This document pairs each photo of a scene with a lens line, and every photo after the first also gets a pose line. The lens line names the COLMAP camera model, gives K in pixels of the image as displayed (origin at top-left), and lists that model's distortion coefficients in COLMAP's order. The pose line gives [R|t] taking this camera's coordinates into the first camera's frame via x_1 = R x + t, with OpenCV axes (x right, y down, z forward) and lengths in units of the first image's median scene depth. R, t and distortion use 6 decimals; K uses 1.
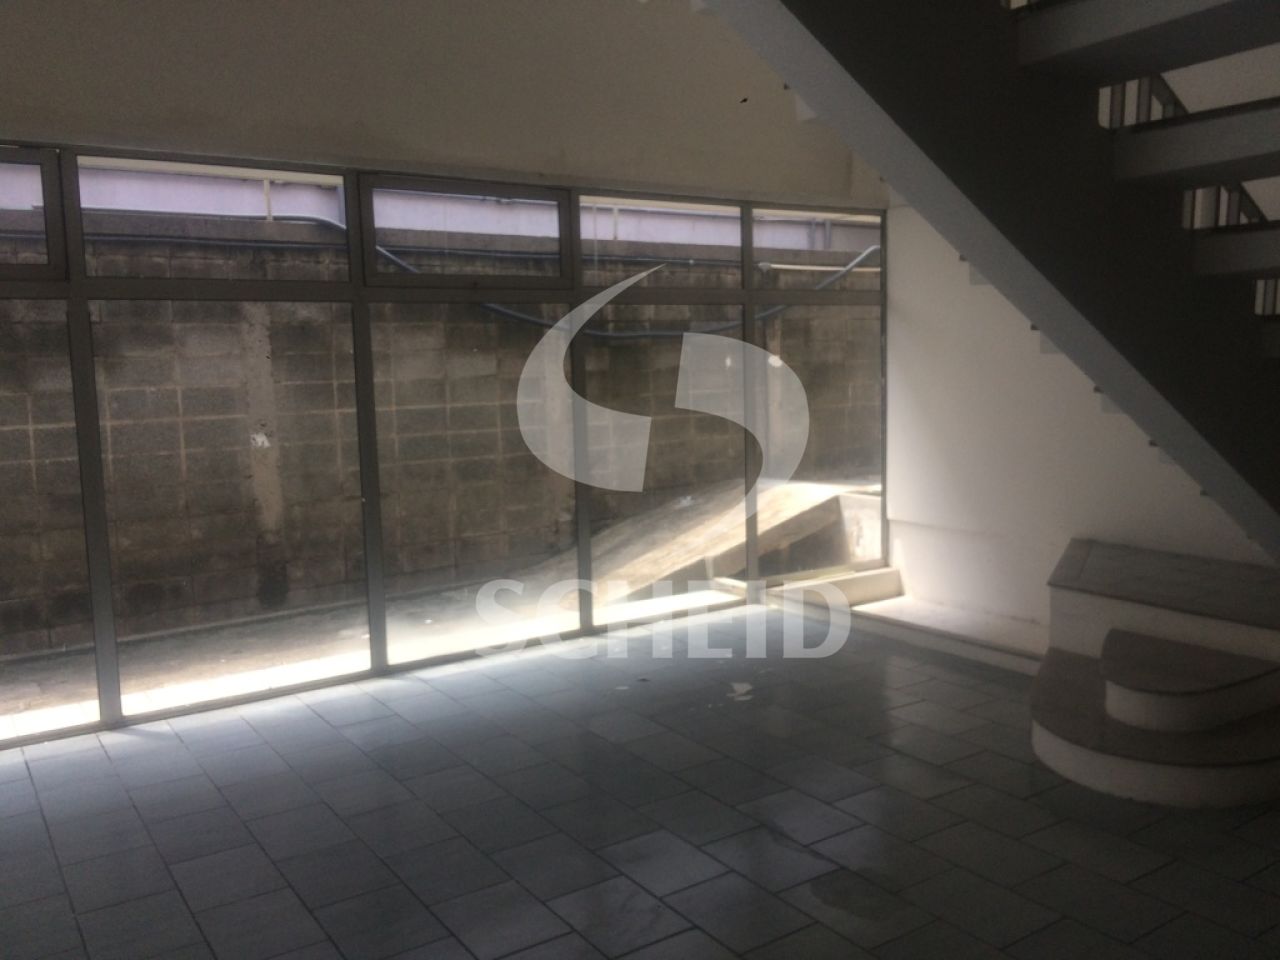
lens RADIAL K [[1071.8, 0, 640.0], [0, 1071.8, 480.0], [0, 0, 1]] dist [-0.011660, -0.008387]
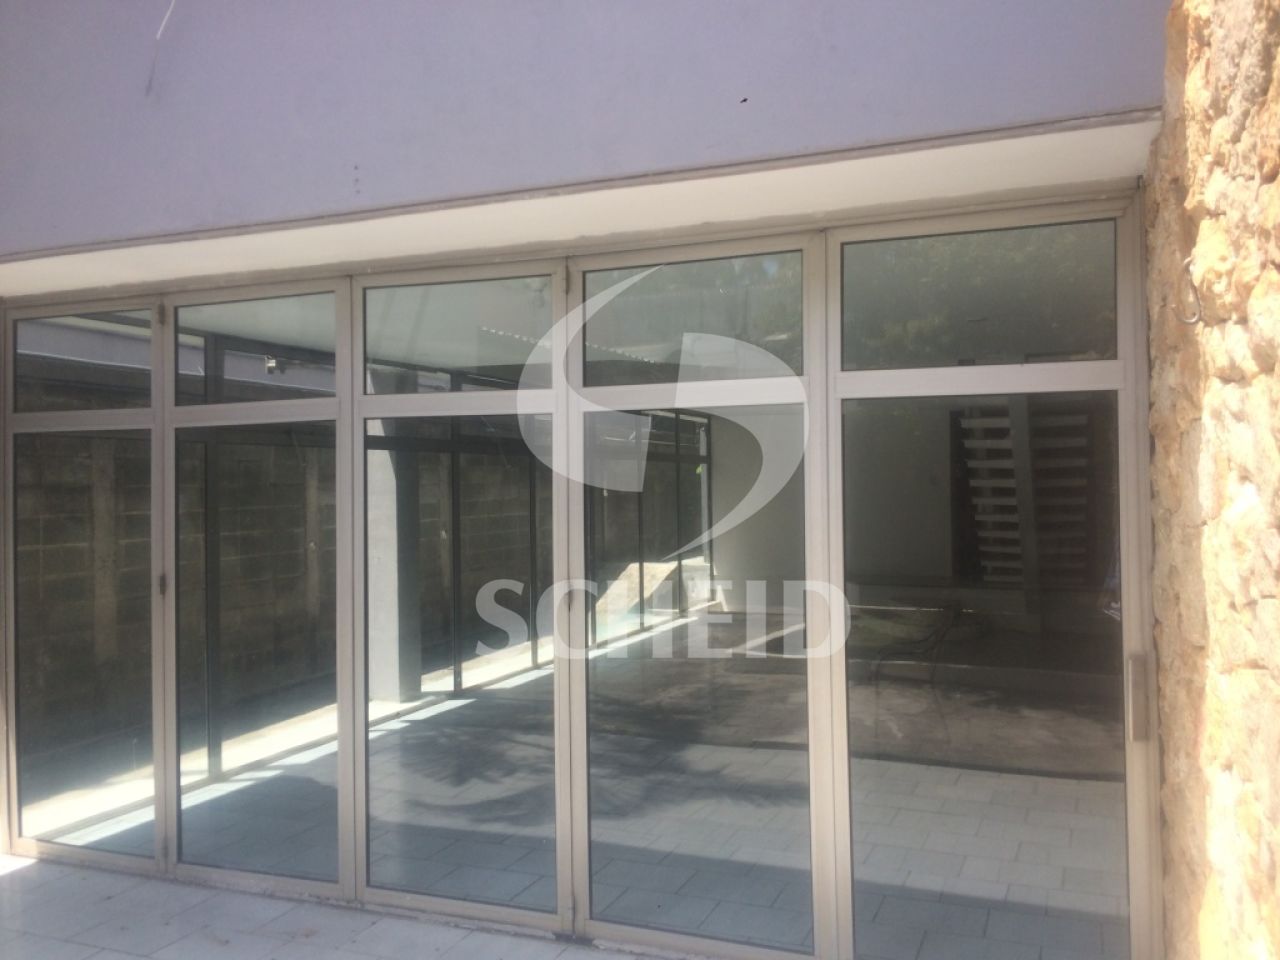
lens RADIAL K [[1071.8, 0, 640.0], [0, 1071.8, 480.0], [0, 0, 1]] dist [-0.011660, -0.008387]
pose [[0.812662, 0.018467, 0.582442, -1.006531], [0.066648, 0.989994, -0.124380, 0.099635], [-0.578911, 0.139897, 0.803300, -0.486540]]
